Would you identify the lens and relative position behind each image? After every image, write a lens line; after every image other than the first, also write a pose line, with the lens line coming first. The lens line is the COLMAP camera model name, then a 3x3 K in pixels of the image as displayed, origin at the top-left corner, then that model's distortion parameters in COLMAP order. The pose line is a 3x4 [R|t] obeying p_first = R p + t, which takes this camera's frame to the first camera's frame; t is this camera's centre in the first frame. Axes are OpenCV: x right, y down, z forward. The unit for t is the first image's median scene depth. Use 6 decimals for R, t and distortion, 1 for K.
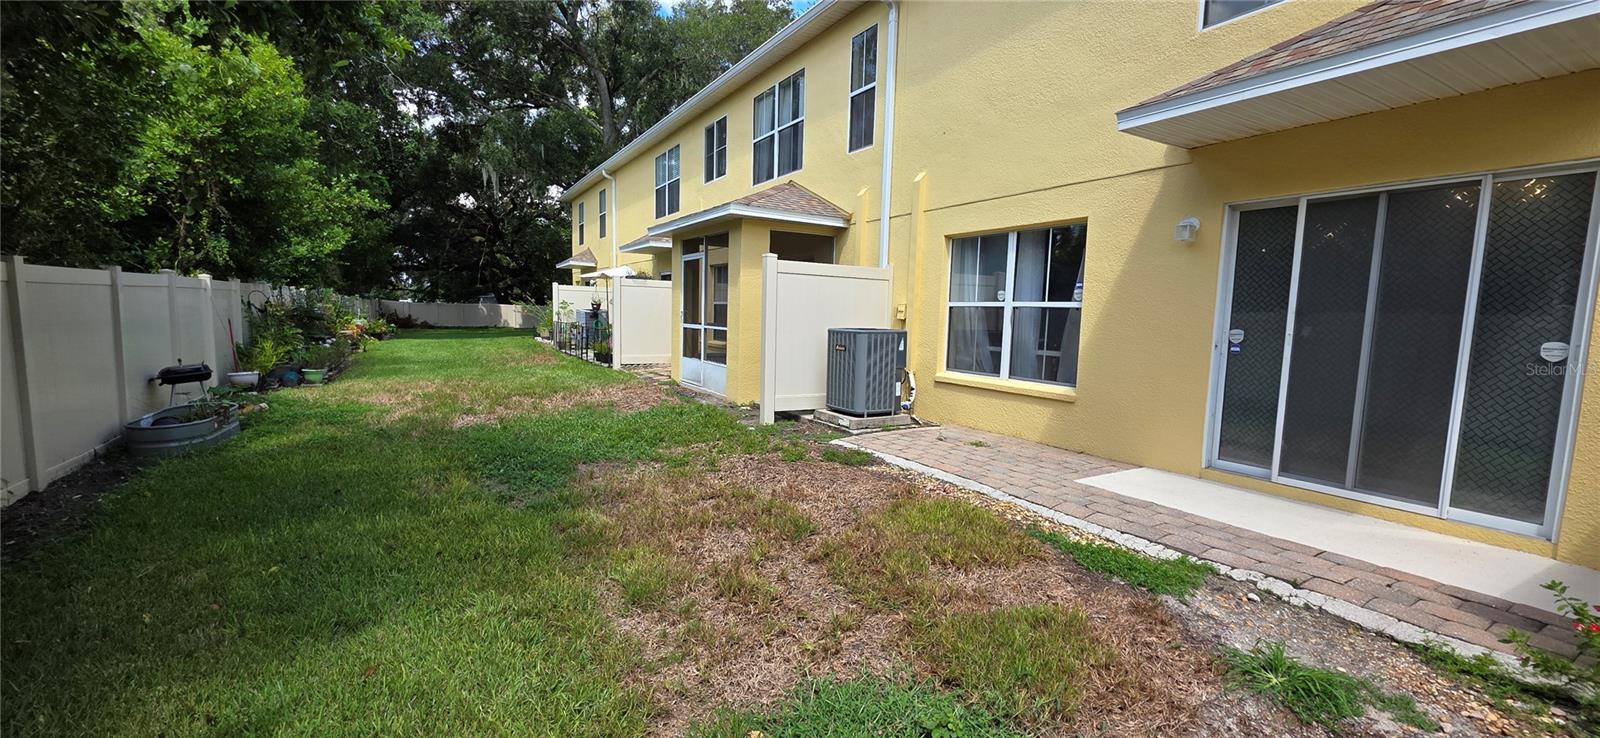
lens RADIAL K [[641.1, 0, 801.4], [0, 641.1, 377.9], [0, 0, 1]] dist [0.001752, -0.000351]
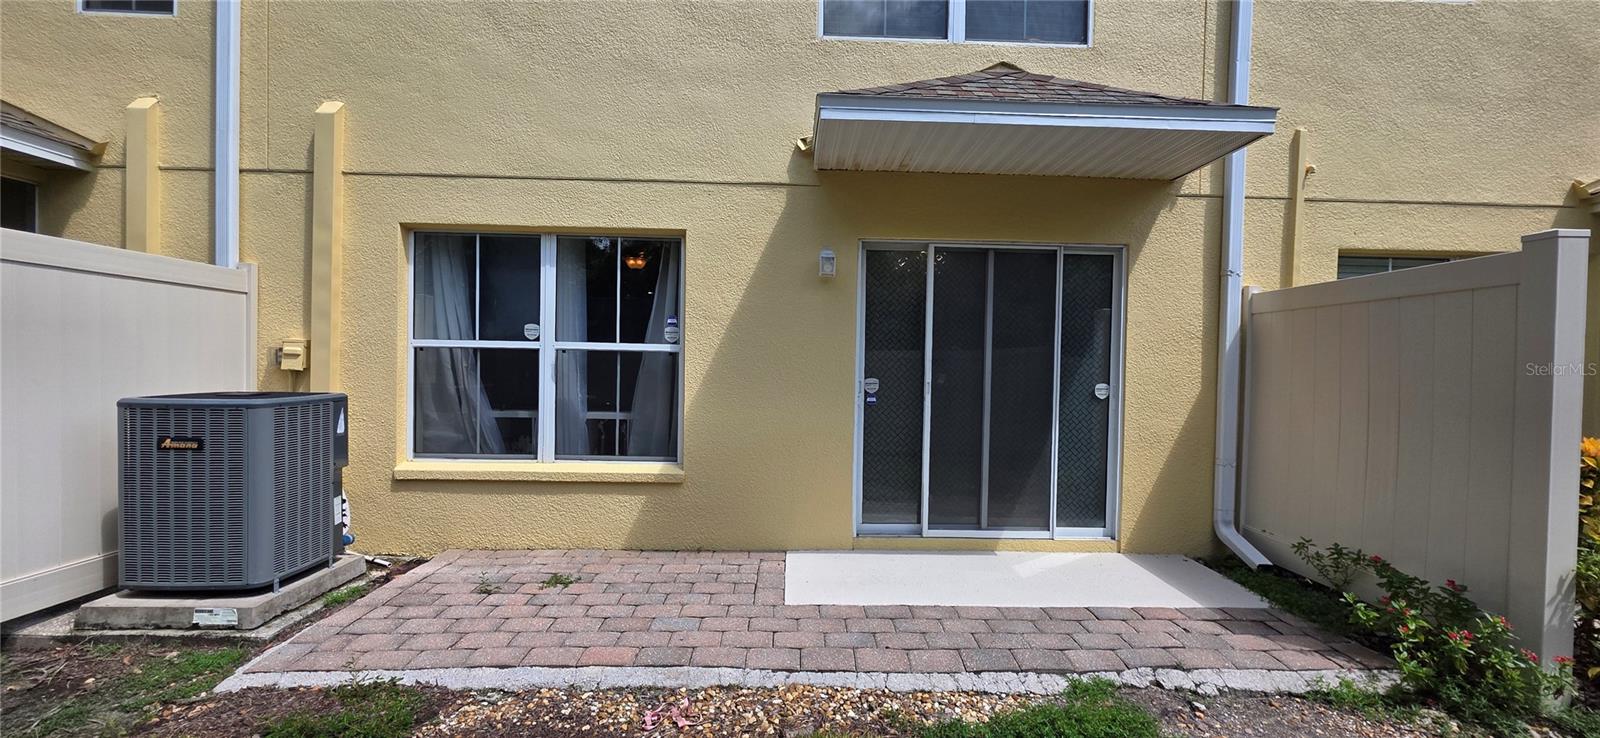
lens RADIAL K [[641.1, 0, 808.5], [0, 641.1, 376.8], [0, 0, 1]] dist [0.001752, -0.000351]
pose [[0.480348, -0.034839, 0.876386, -0.129324], [0.084056, 0.996440, -0.006459, -0.062135], [-0.873041, 0.076768, 0.481566, 0.503078]]
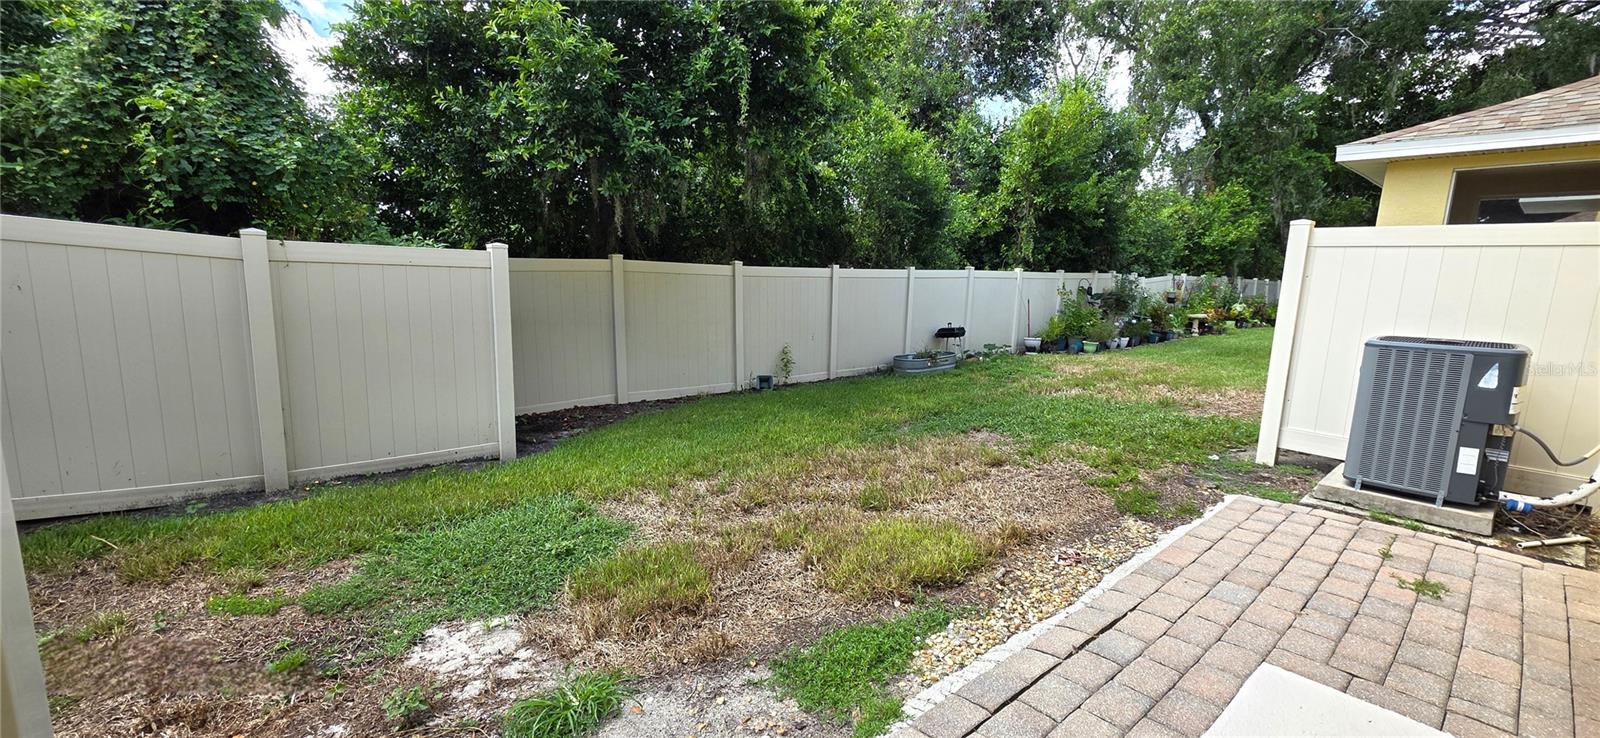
lens RADIAL K [[641.1, 0, 803.6], [0, 641.1, 373.8], [0, 0, 1]] dist [0.001752, -0.000351]
pose [[0.178141, 0.135925, -0.974572, 0.650578], [-0.119710, 0.986051, 0.115644, -0.056389], [0.976696, 0.096065, 0.191928, 0.435269]]
